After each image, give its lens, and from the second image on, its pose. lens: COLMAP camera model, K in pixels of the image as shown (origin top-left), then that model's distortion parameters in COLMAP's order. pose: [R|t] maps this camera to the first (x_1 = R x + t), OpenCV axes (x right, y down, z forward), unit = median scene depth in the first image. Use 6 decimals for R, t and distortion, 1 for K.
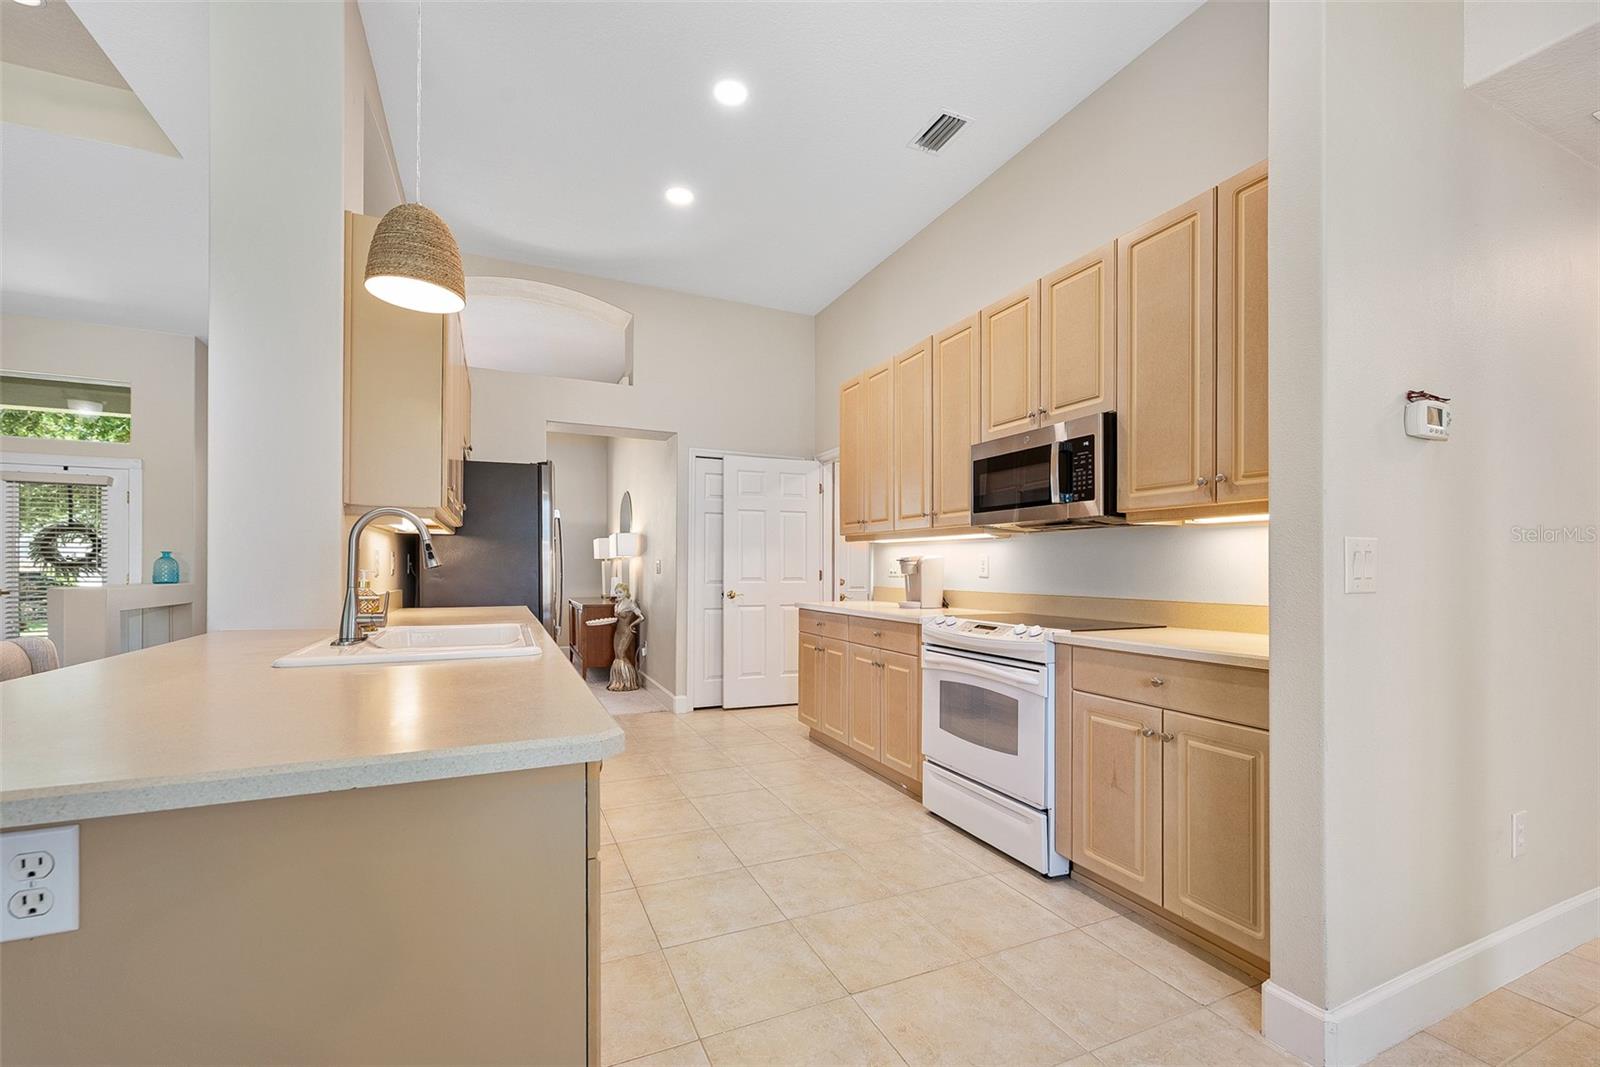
lens RADIAL K [[606.5, 0, 753.2], [0, 606.5, 567.2], [0, 0, 1]] dist [-0.014307, 0.000302]
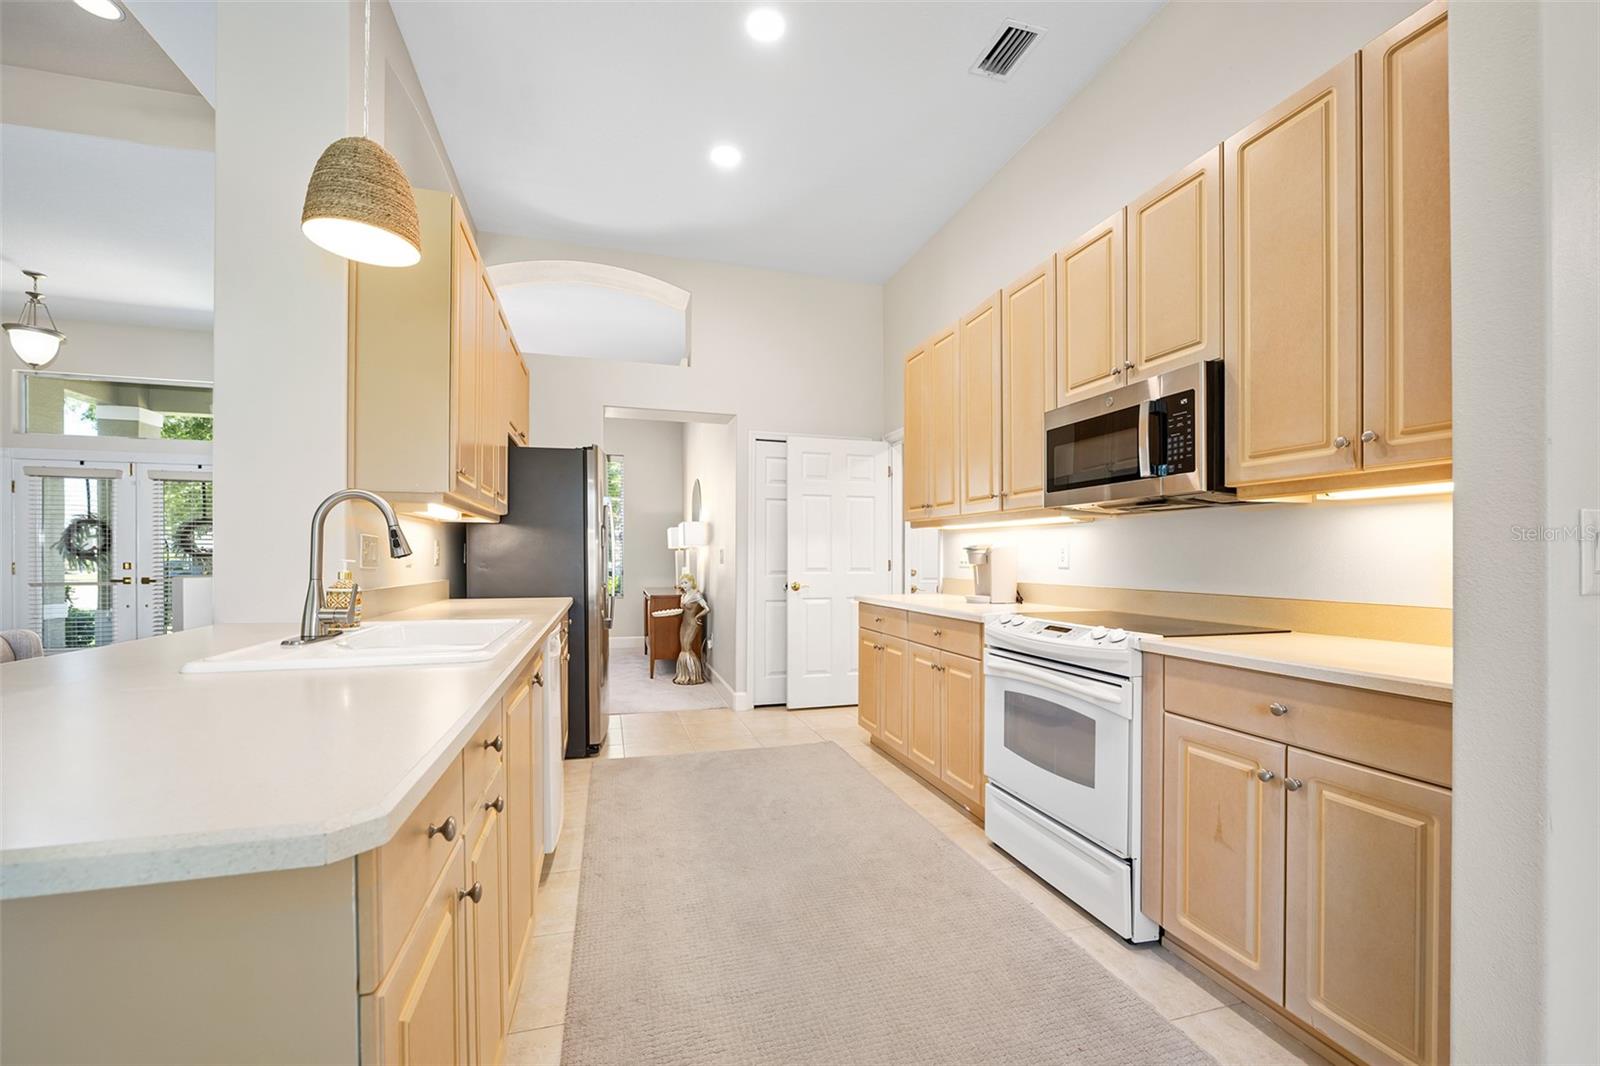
lens RADIAL K [[606.5, 0, 786.5], [0, 606.5, 558.0], [0, 0, 1]] dist [-0.014307, 0.000302]
pose [[0.995333, -0.000484, -0.096502, 0.092723], [0.000600, 0.999999, 0.001164, 0.001342], [0.096501, -0.001216, 0.995332, 0.137282]]
